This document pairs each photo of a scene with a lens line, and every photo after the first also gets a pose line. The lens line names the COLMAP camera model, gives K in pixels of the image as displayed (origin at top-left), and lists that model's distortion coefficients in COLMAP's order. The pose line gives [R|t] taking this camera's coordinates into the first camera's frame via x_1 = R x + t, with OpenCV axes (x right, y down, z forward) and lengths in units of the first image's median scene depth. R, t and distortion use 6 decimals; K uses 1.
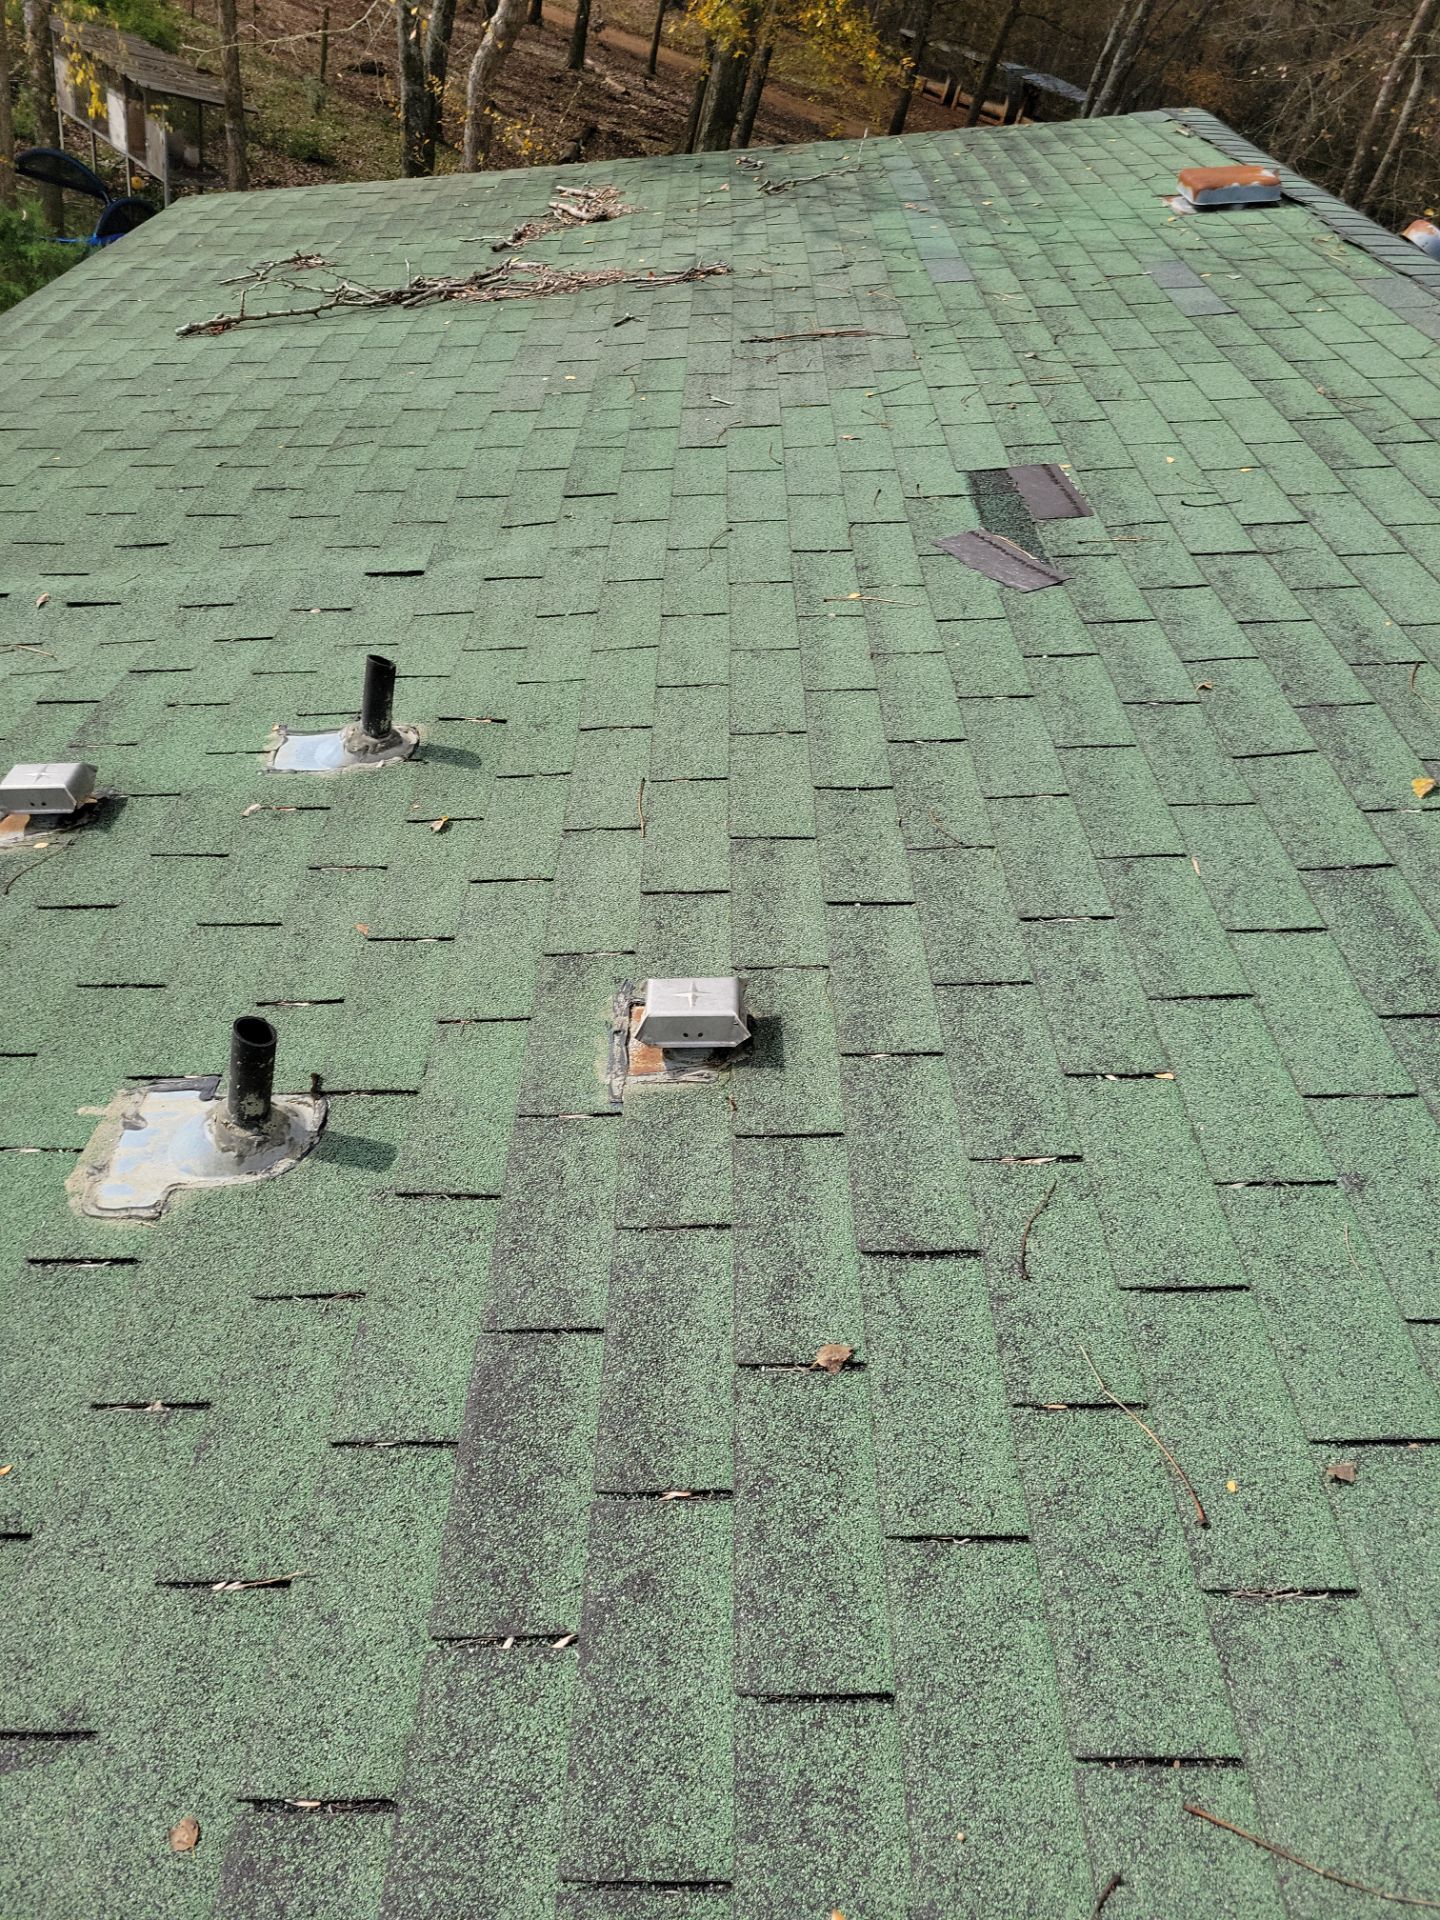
lens RADIAL K [[1470.9, 0, 691.3], [0, 1470.9, 931.3], [0, 0, 1]] dist [0.071318, -0.035273]
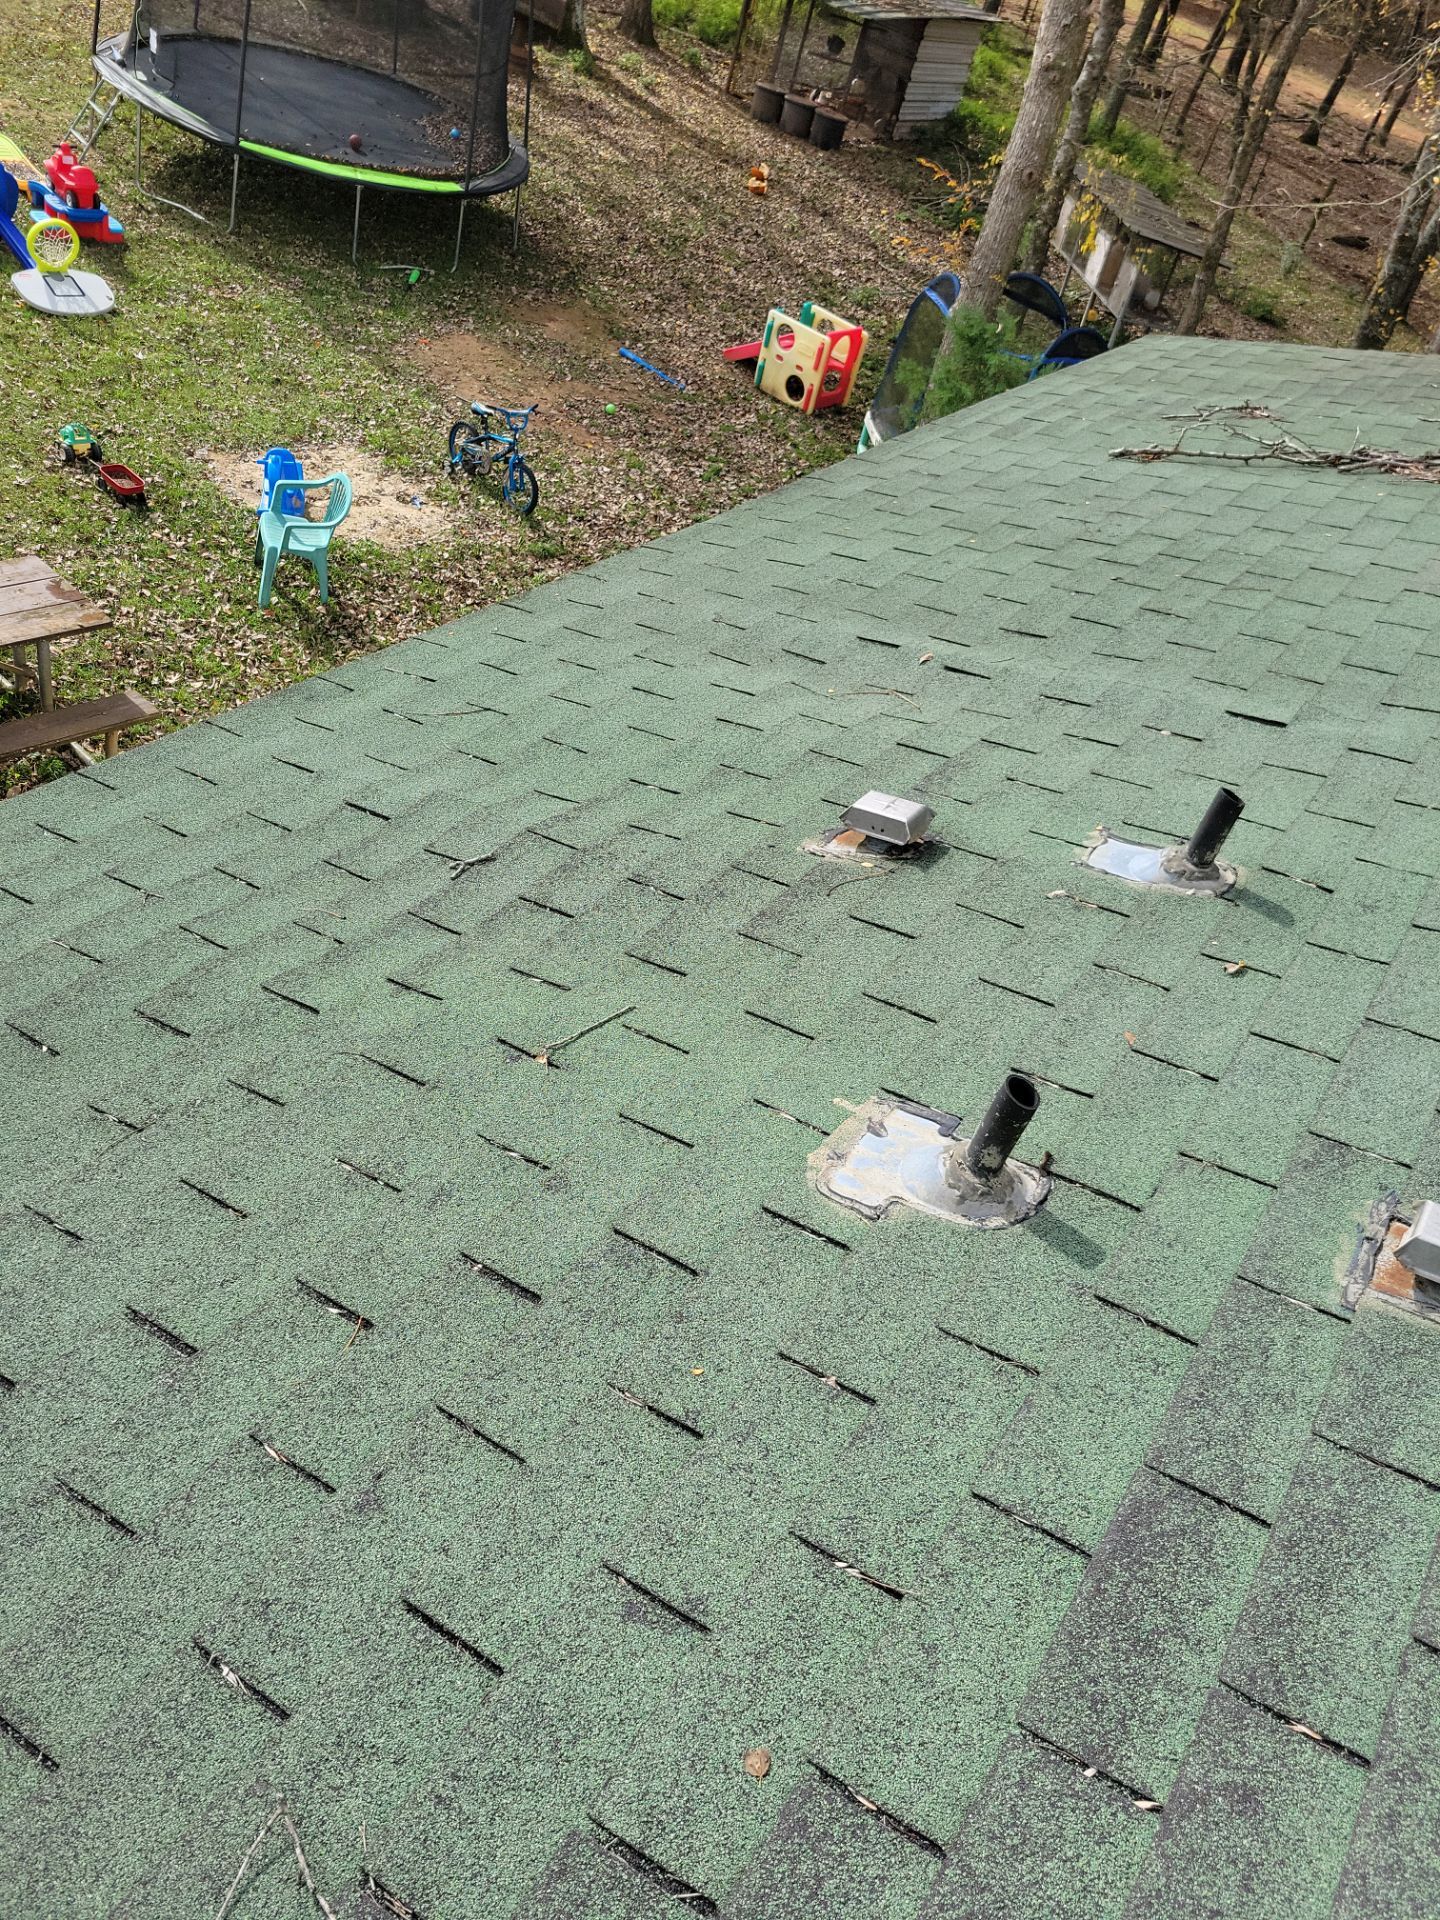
lens RADIAL K [[1470.9, 0, 710.3], [0, 1470.9, 961.9], [0, 0, 1]] dist [0.071318, -0.035273]
pose [[0.854259, 0.338922, -0.394174, -0.095342], [-0.363083, 0.931649, 0.014179, 0.043772], [0.372038, 0.131006, 0.918926, -0.049496]]
